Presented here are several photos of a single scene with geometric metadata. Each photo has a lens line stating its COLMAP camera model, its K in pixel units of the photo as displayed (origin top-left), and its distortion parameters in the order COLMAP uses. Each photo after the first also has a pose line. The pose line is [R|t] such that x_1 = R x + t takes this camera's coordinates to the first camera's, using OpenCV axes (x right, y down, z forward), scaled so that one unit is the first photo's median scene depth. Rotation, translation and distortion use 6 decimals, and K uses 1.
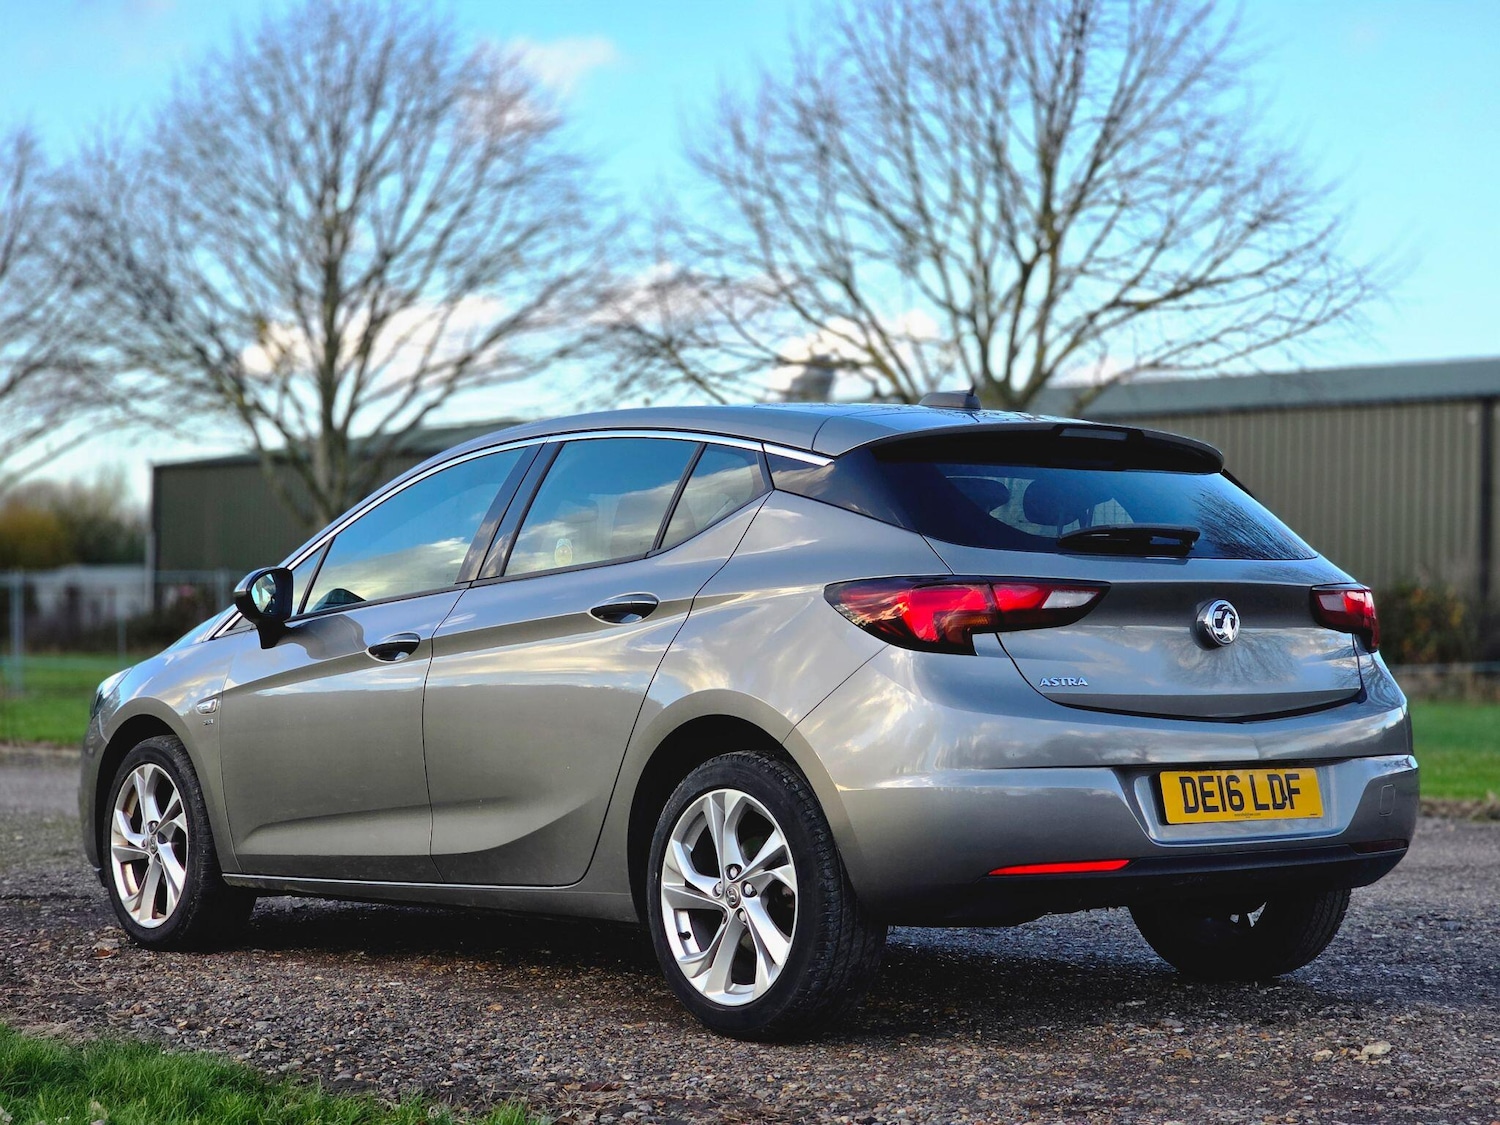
lens RADIAL K [[2989.5, 0, 750.0], [0, 2989.5, 562.5], [0, 0, 1]] dist [-0.428438, 7.248461]
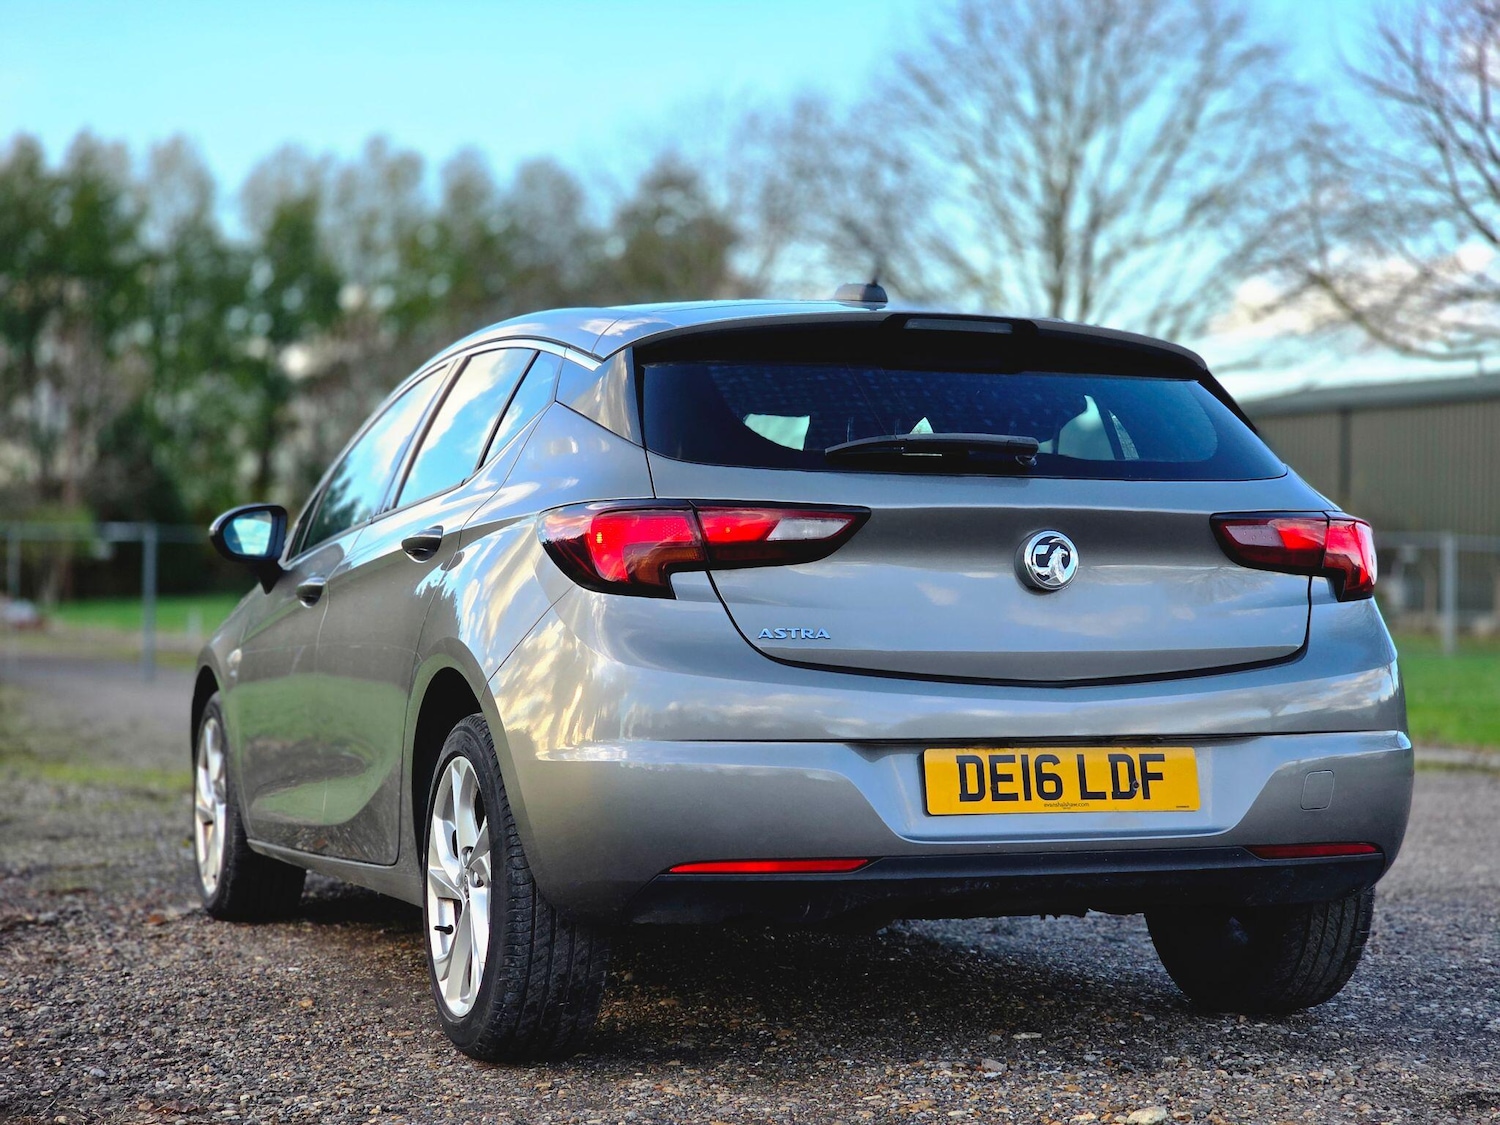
lens RADIAL K [[2989.5, 0, 750.0], [0, 2989.5, 562.5], [0, 0, 1]] dist [-0.428438, 7.248461]
pose [[0.946002, -0.000425, -0.324160, 0.344599], [0.005318, 0.999885, 0.014208, 0.009559], [0.324116, -0.015165, 0.945896, 0.235566]]
